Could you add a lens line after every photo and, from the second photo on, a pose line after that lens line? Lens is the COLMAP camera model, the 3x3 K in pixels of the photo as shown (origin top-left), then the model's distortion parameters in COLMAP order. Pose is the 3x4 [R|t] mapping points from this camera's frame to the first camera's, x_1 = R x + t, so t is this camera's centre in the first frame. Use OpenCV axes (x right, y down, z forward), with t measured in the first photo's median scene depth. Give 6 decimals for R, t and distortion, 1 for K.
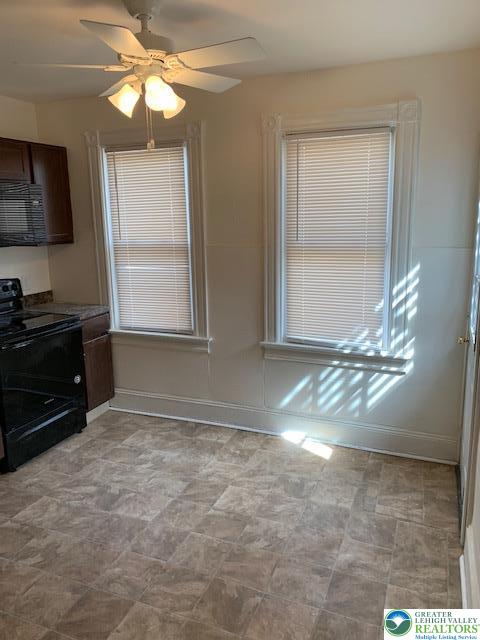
lens RADIAL K [[482.9, 0, 237.5], [0, 482.9, 317.5], [0, 0, 1]] dist [0.011729, -0.033787]
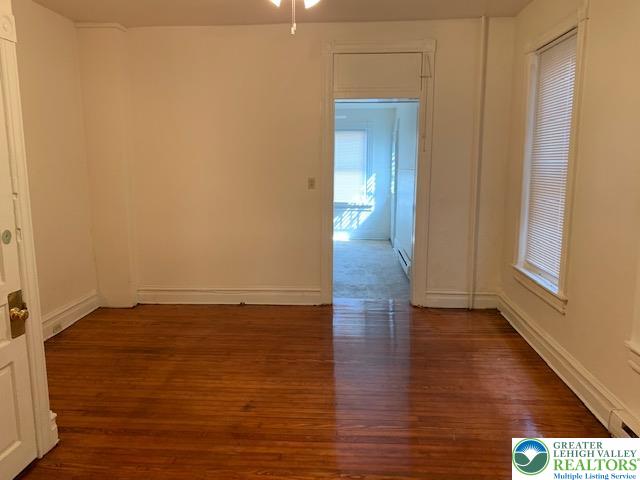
lens RADIAL K [[482.9, 0, 317.6], [0, 482.9, 239.7], [0, 0, 1]] dist [0.011729, -0.033787]
pose [[0.946313, -0.028631, 0.321982, -0.758832], [0.041538, 0.998582, -0.033283, 0.310321], [-0.320572, 0.044871, 0.946161, -1.382586]]
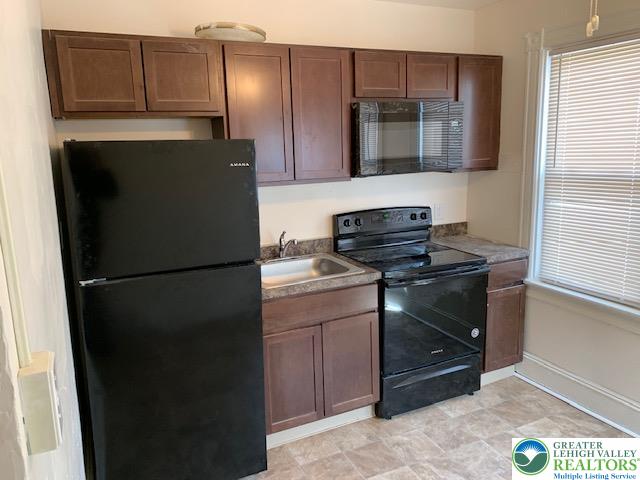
lens RADIAL K [[482.9, 0, 314.9], [0, 482.9, 234.5], [0, 0, 1]] dist [0.011729, -0.033787]
pose [[0.736833, 0.118058, -0.665687, 0.001204], [-0.121739, 0.991710, 0.041127, -0.040857], [0.665023, 0.050737, 0.745097, 0.181875]]
